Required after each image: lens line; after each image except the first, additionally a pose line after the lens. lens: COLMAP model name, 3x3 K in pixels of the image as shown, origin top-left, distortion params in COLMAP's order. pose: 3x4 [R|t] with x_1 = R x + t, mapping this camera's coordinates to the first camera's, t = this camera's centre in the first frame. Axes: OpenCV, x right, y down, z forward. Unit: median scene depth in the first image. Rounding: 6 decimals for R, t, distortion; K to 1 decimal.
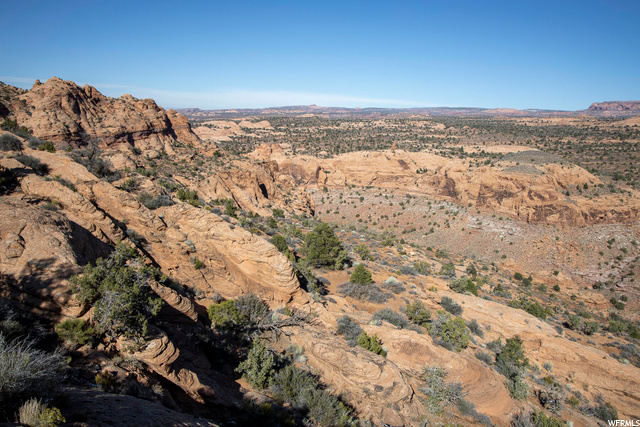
lens RADIAL K [[454.0, 0, 320.3], [0, 454.0, 209.7], [0, 0, 1]] dist [-0.090742, 0.081940]
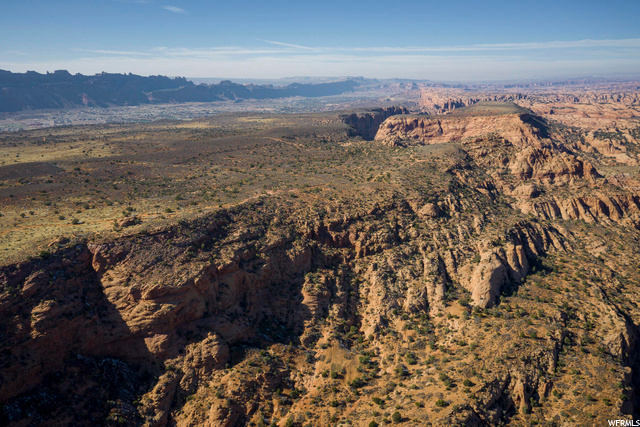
lens RADIAL K [[504.3, 0, 320.0], [0, 504.3, 213.5], [0, 0, 1]] dist [-0.010040, 0.002055]
pose [[0.379547, 0.181479, -0.907198, 1.421891], [-0.148786, 0.979782, 0.133751, -0.134911], [0.913130, 0.084213, 0.398875, -1.028784]]
